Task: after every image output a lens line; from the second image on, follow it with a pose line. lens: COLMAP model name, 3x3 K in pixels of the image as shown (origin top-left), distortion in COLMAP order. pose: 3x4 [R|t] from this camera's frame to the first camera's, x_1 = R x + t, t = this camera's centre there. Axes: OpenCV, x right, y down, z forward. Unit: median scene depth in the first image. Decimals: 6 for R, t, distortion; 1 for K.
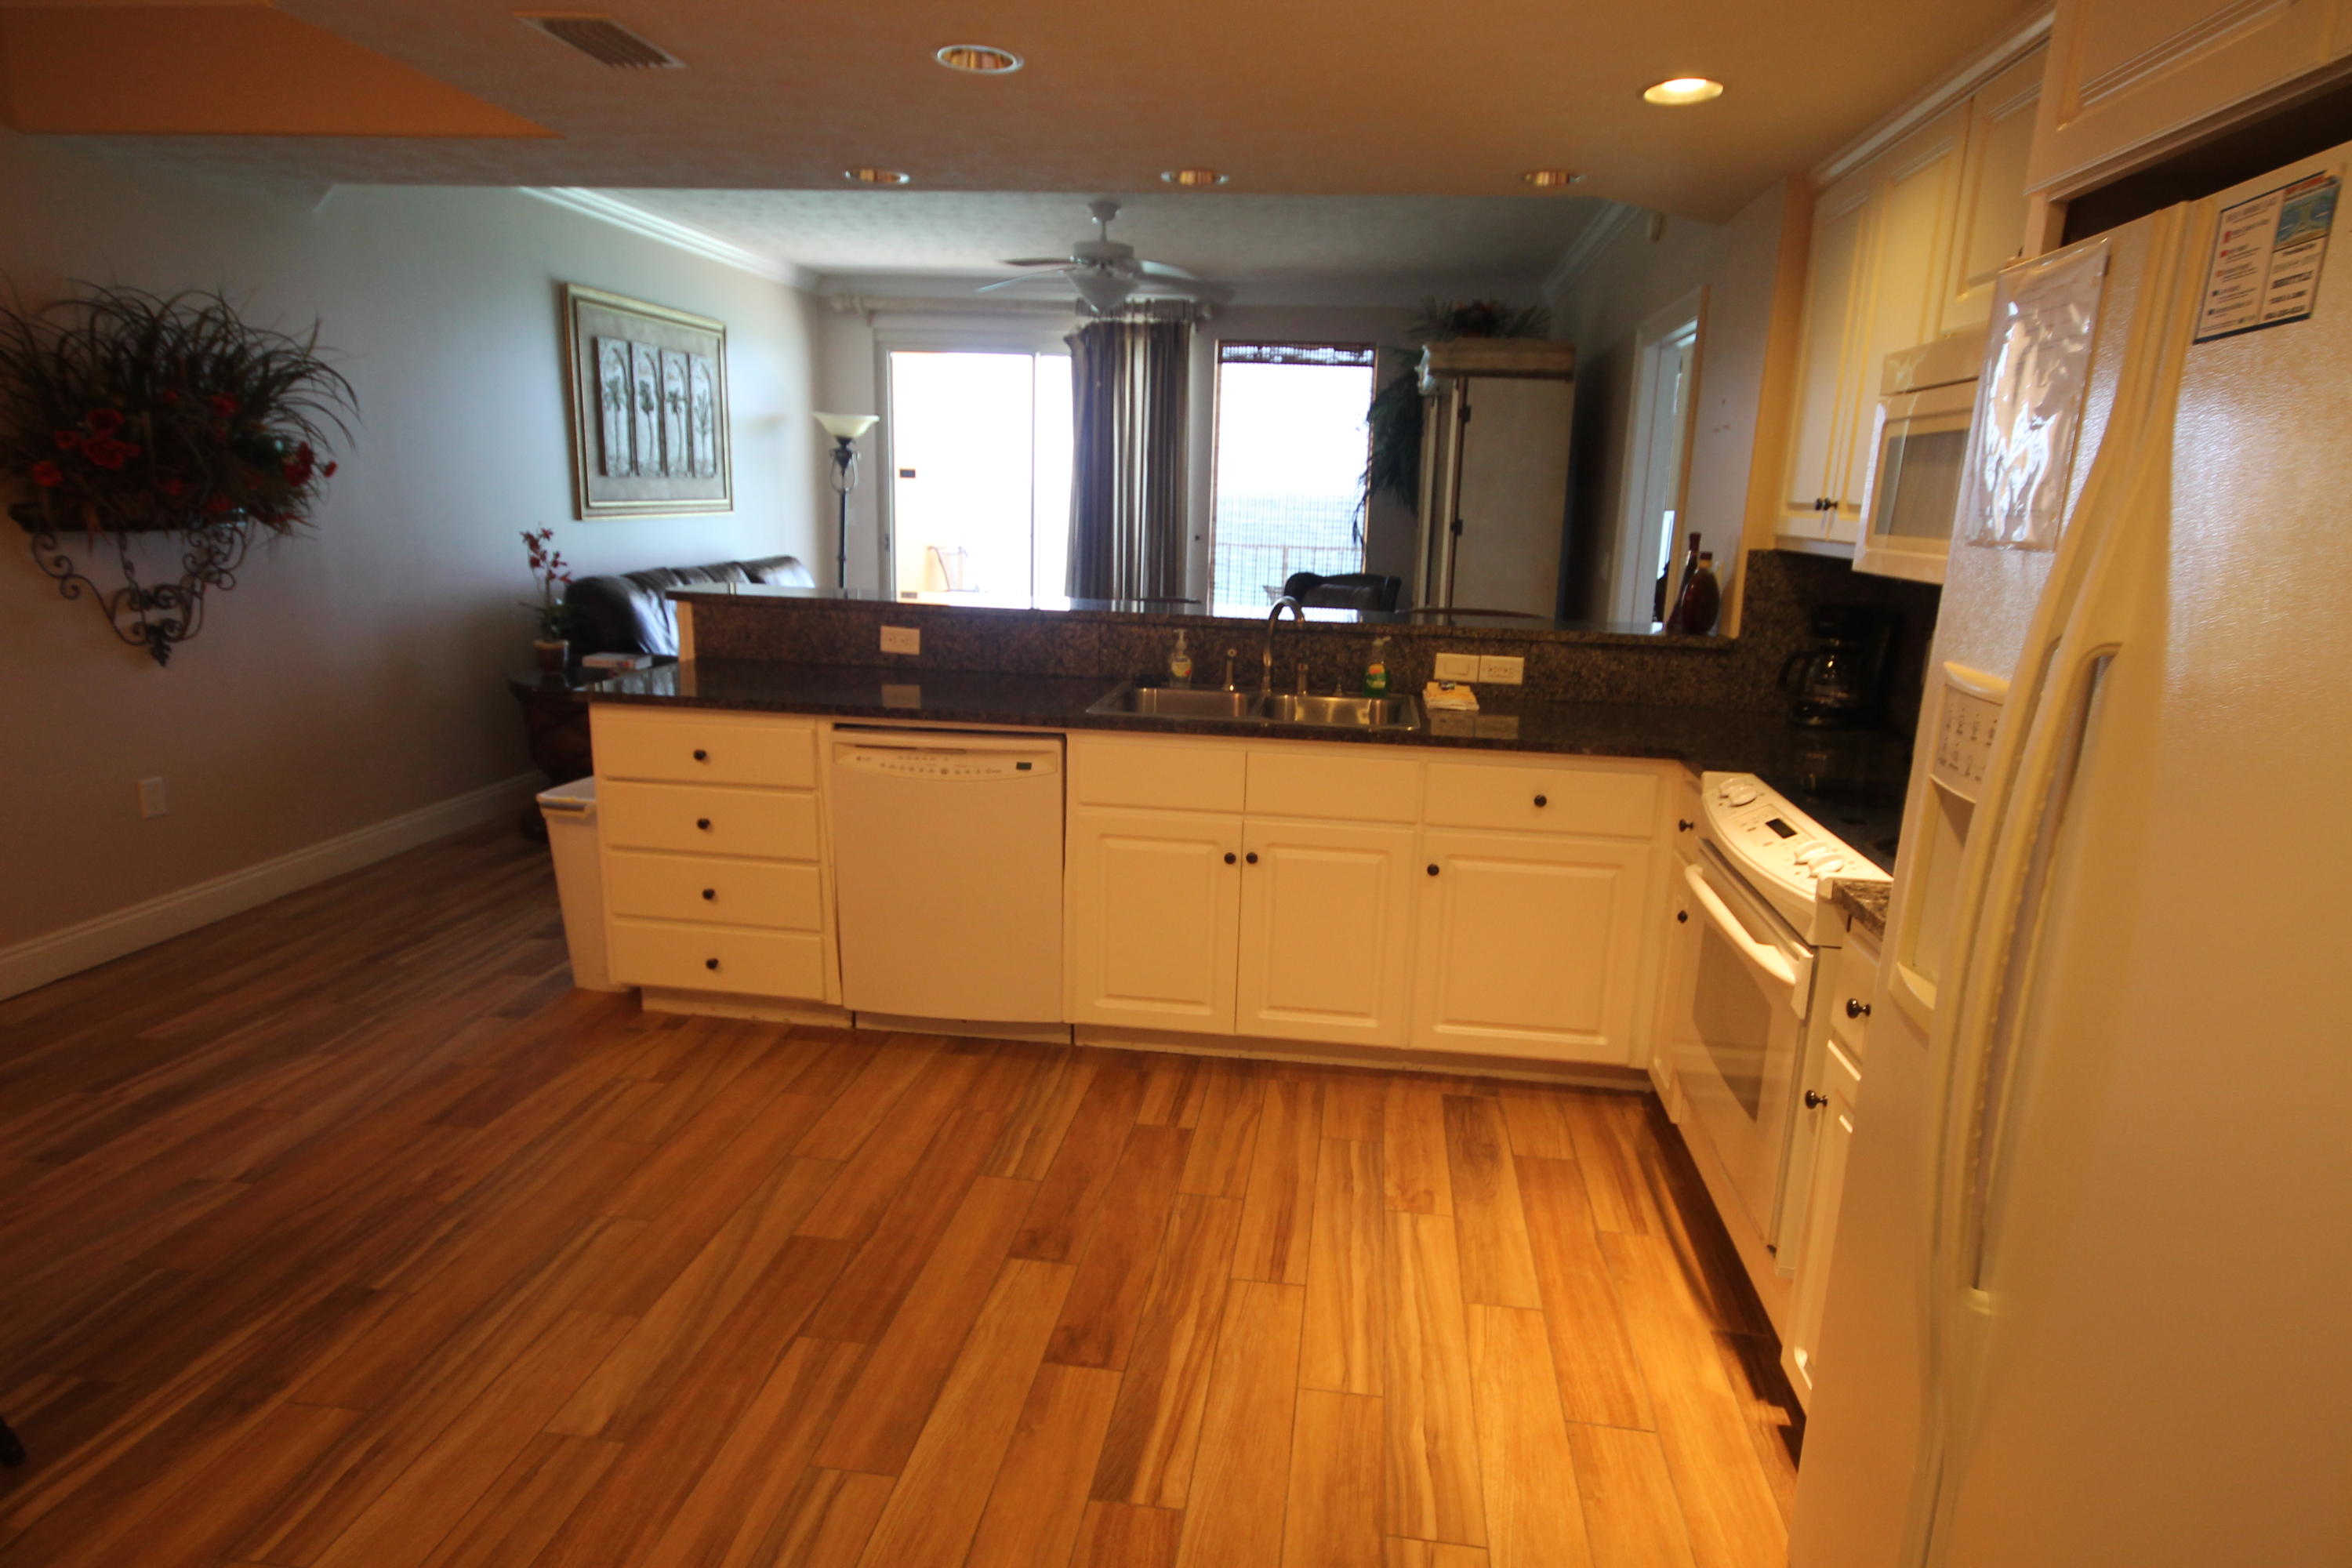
lens RADIAL K [[1343.6, 0, 1198.8], [0, 1343.6, 789.3], [0, 0, 1]] dist [0.004585, 0.013254]
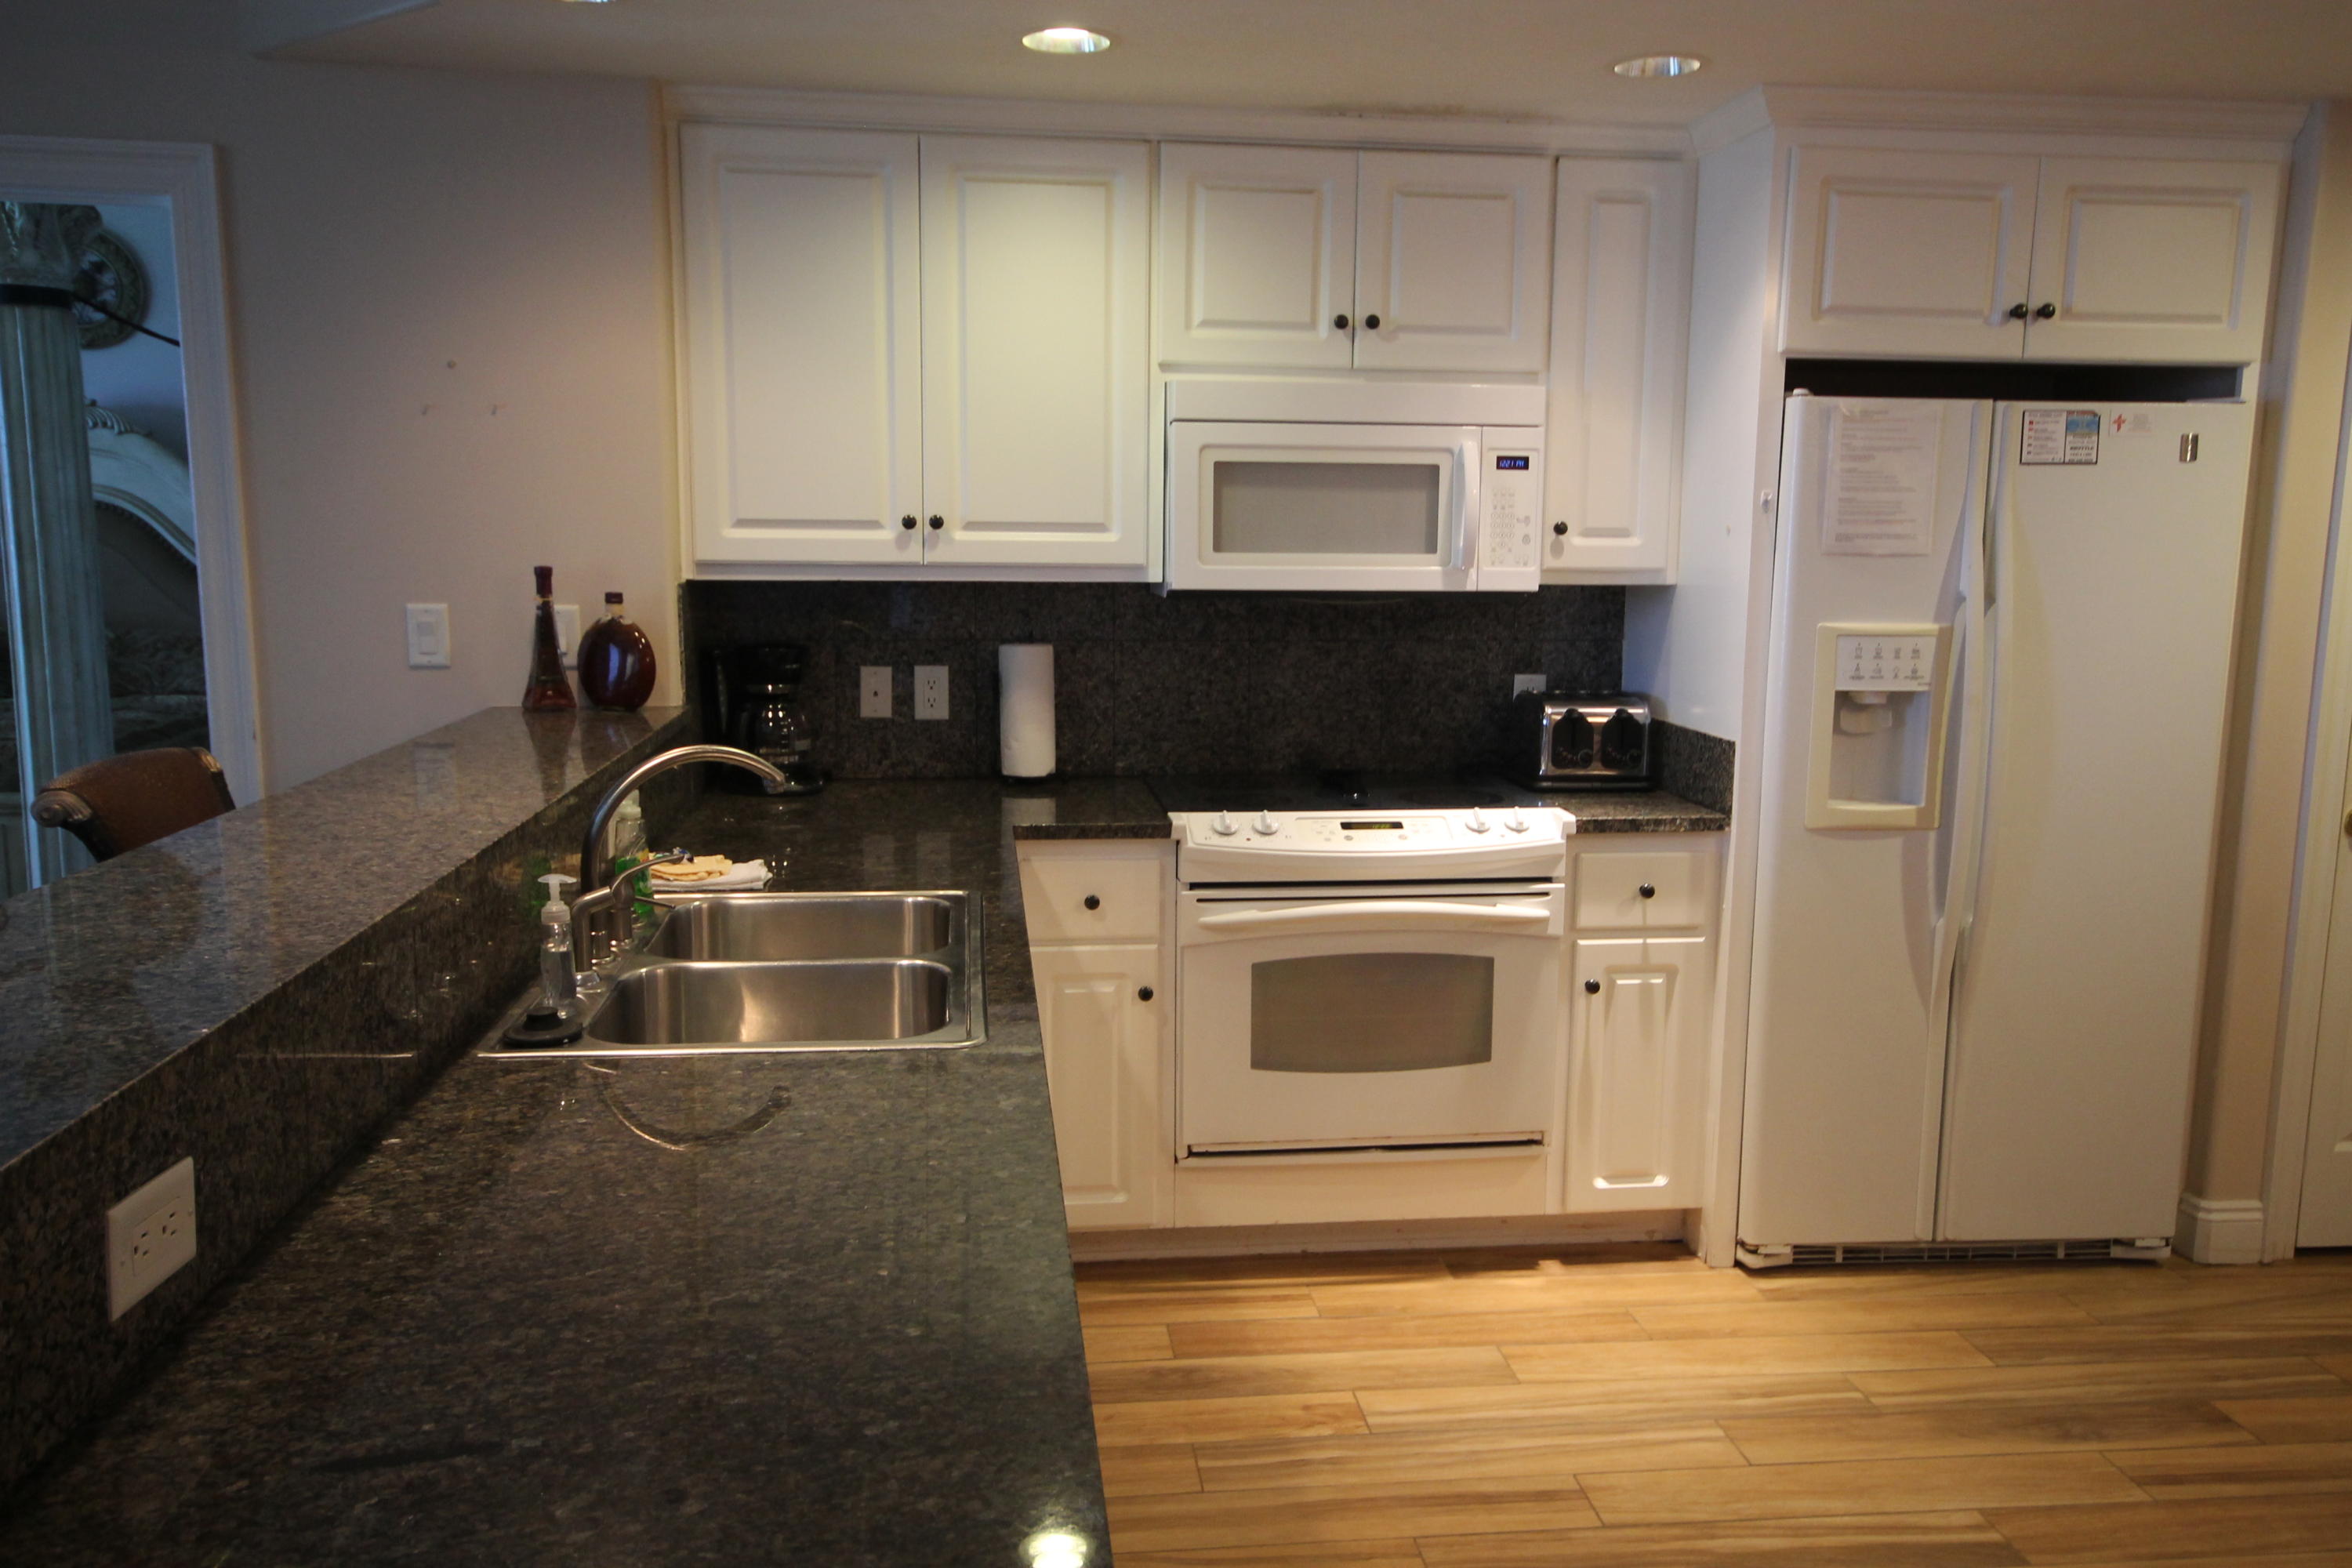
lens RADIAL K [[1805.7, 0, 1200.3], [0, 1805.7, 790.2], [0, 0, 1]] dist [0.000662, 0.039395]
pose [[-0.256324, -0.178951, 0.949881, -0.638343], [0.194261, 0.953125, 0.231983, -0.255717], [-0.946869, 0.243987, -0.209546, 1.012322]]
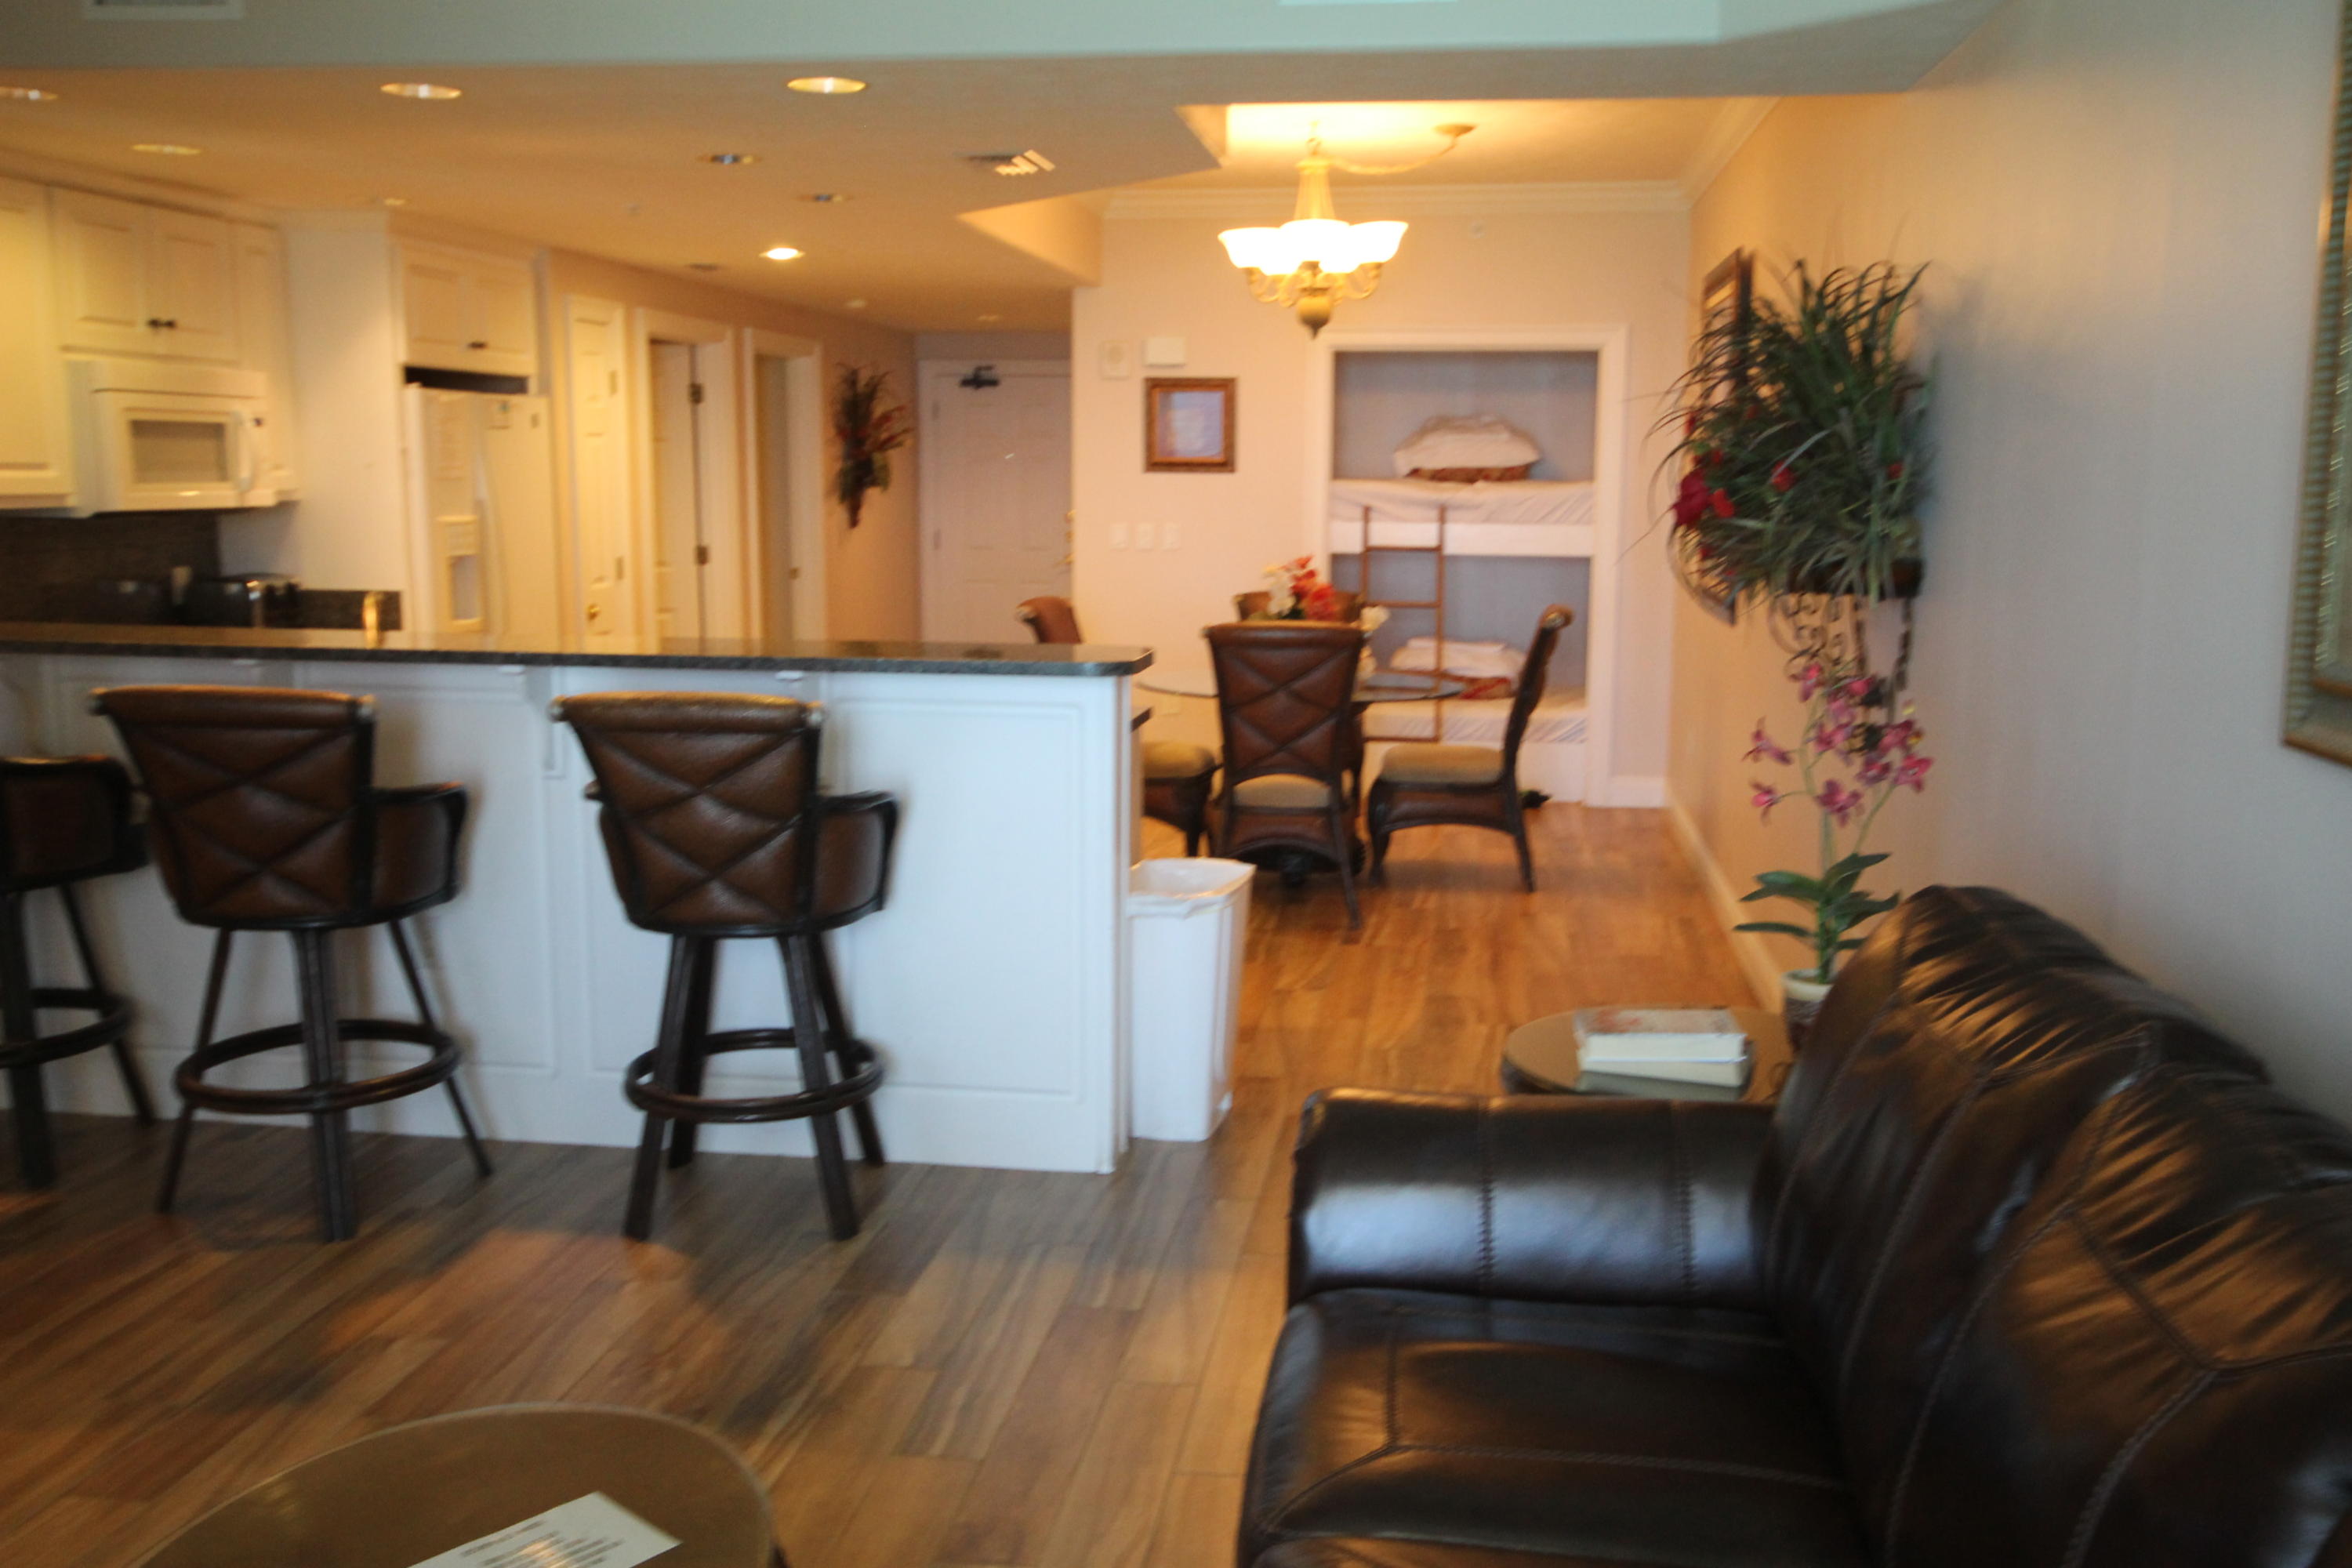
lens RADIAL K [[2054.6, 0, 1199.3], [0, 2054.6, 789.9], [0, 0, 1]] dist [-0.004678, 0.062285]
pose [[-0.999251, -0.038622, -0.002460, -0.502178], [-0.036779, 0.927960, 0.370859, -0.569436], [-0.012041, 0.370672, -0.928686, 2.406781]]
